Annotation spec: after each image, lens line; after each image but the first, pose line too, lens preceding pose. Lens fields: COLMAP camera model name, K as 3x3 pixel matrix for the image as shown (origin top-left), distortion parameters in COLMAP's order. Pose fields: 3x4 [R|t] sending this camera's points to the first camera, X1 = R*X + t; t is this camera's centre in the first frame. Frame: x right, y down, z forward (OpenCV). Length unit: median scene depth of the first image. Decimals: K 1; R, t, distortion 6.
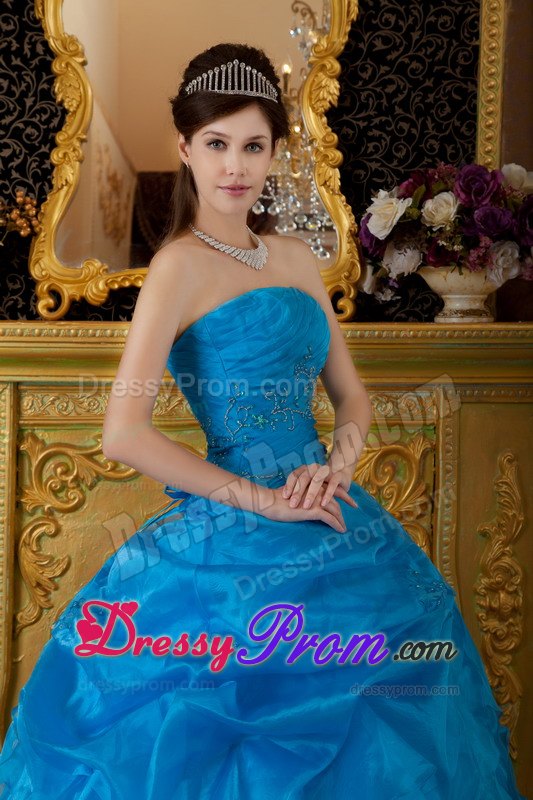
lens RADIAL K [[1502.2, 0, 264.7], [0, 1502.2, 407.3], [0, 0, 1]] dist [0.253797, 0.014665]
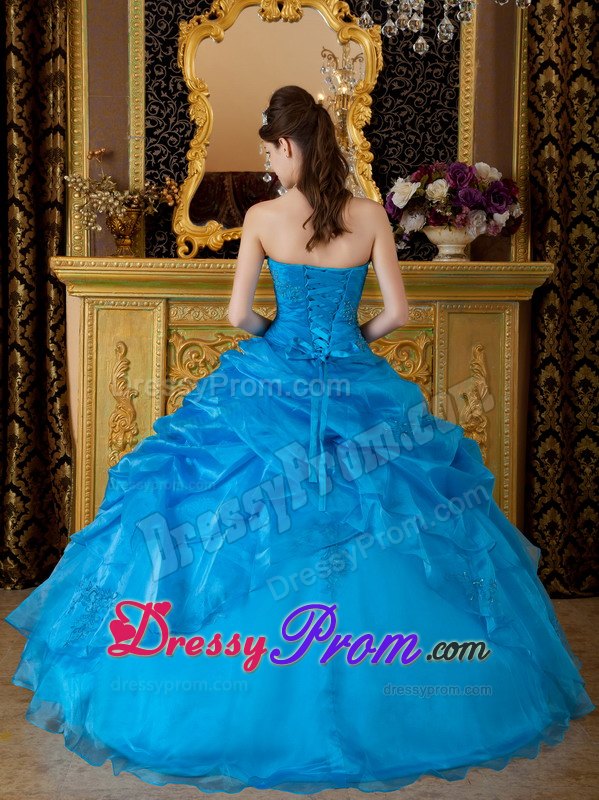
lens RADIAL K [[1312.8, 0, 303.6], [0, 1312.8, 376.0], [0, 0, 1]] dist [0.124181, 0.014202]
pose [[0.999018, 0.001976, 0.044259, -0.080339], [-0.001888, 0.999996, -0.002026, 0.063841], [-0.044262, 0.001941, 0.999018, -0.354775]]
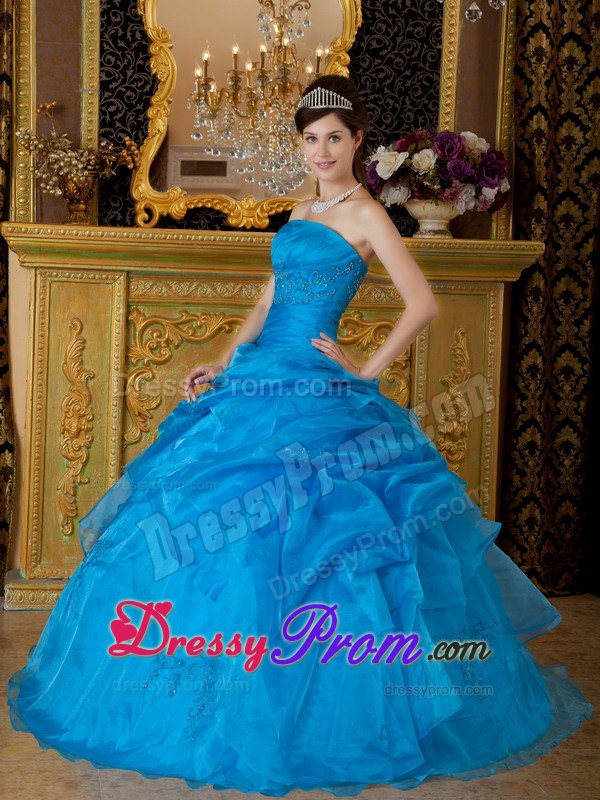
lens RADIAL K [[1466.4, 0, 298.7], [0, 1466.4, 390.0], [0, 0, 1]] dist [0.171493, 0.062178]
pose [[0.987474, 0.012807, 0.157263, -0.214276], [-0.016828, 0.999564, 0.024262, 0.056603], [-0.156883, -0.026605, 0.987259, -0.383225]]
